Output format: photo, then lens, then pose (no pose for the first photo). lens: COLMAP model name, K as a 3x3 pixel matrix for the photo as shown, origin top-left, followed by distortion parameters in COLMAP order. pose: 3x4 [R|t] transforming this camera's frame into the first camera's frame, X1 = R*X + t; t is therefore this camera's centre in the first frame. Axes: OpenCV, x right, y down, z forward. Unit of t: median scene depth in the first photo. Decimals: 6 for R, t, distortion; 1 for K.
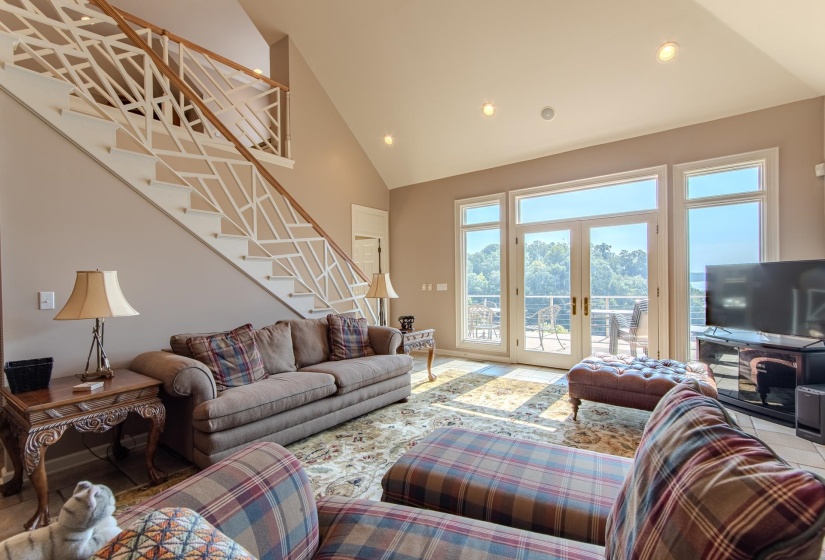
lens RADIAL K [[365.8, 0, 405.2], [0, 365.8, 295.1], [0, 0, 1]] dist [-0.008708, 0.005140]
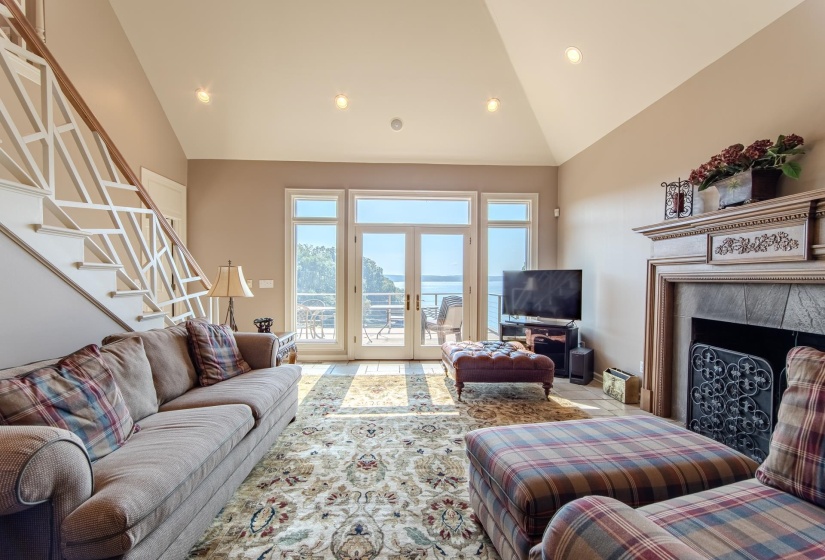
lens RADIAL K [[360.4, 0, 402.9], [0, 360.4, 293.4], [0, 0, 1]] dist [-0.007125, 0.003140]
pose [[0.770215, -0.004882, 0.637766, -0.326988], [0.003990, 0.999988, 0.002836, -0.000814], [-0.637772, 0.000360, 0.770225, 0.202100]]
